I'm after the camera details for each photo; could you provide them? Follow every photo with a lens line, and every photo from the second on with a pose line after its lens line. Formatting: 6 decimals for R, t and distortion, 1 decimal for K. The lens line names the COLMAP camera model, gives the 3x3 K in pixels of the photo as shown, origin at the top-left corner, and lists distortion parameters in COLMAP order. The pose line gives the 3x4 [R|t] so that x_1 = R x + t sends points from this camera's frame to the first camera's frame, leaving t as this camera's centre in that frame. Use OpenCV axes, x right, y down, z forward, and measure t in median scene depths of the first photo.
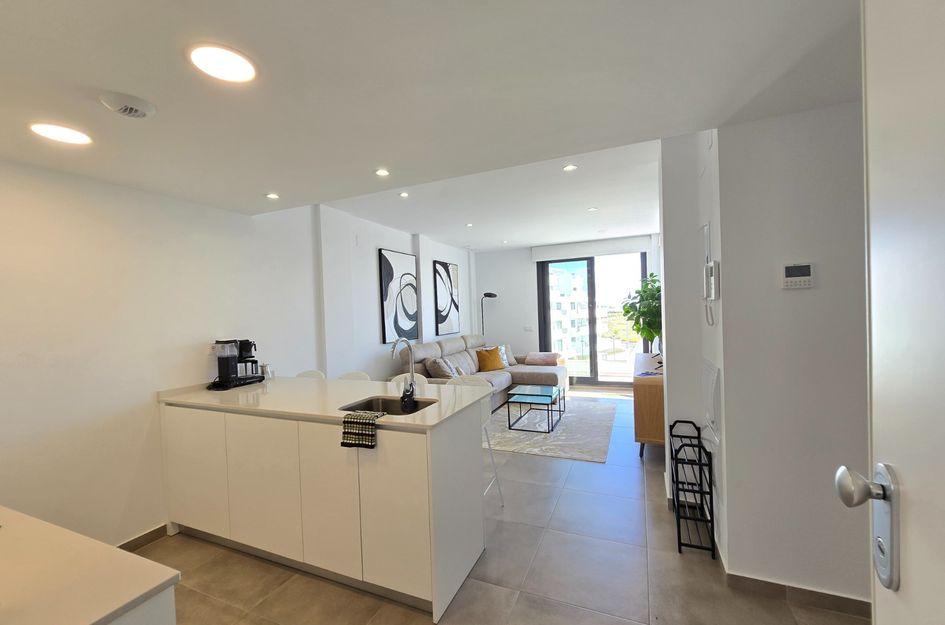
lens RADIAL K [[387.2, 0, 470.0], [0, 387.2, 316.8], [0, 0, 1]] dist [-0.003023, 0.000220]
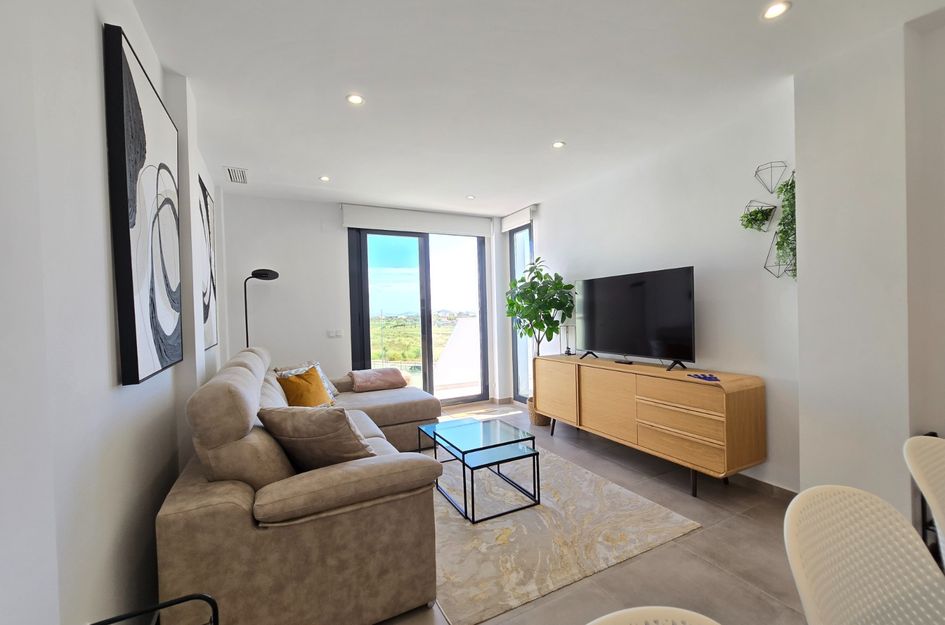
lens RADIAL K [[387.2, 0, 470.0], [0, 387.2, 316.8], [0, 0, 1]] dist [-0.003023, 0.000220]
pose [[0.636713, 0.007482, 0.771065, -0.241693], [0.016845, 0.999579, -0.023610, 0.028694], [-0.770917, 0.028021, 0.636319, 0.563443]]
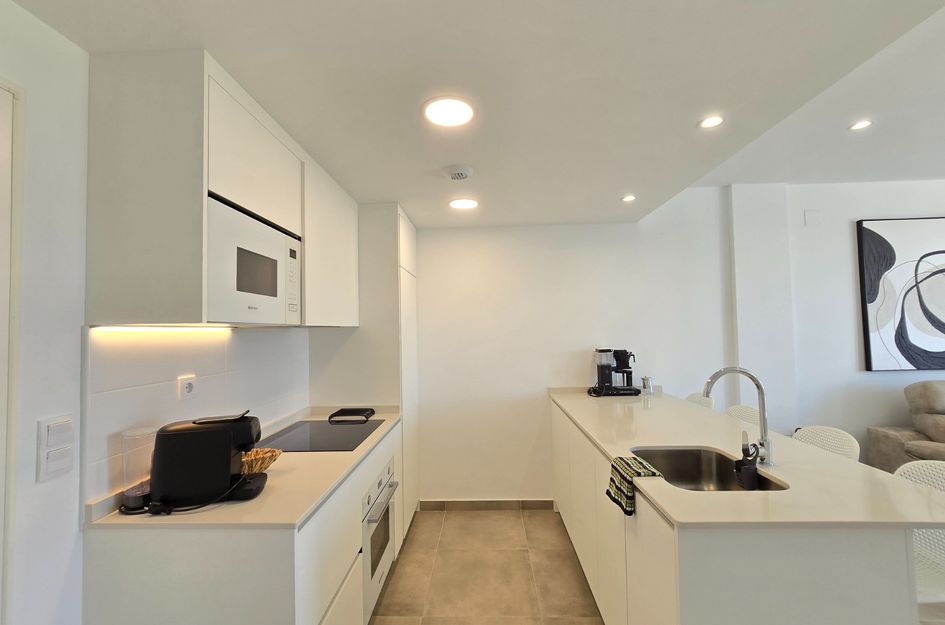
lens RADIAL K [[387.2, 0, 470.0], [0, 387.2, 316.8], [0, 0, 1]] dist [-0.003023, 0.000220]
pose [[0.366332, -0.002837, -0.930480, 0.106915], [-0.006016, 0.999967, -0.005417, -0.009381], [0.930465, 0.007582, 0.366303, 0.150190]]
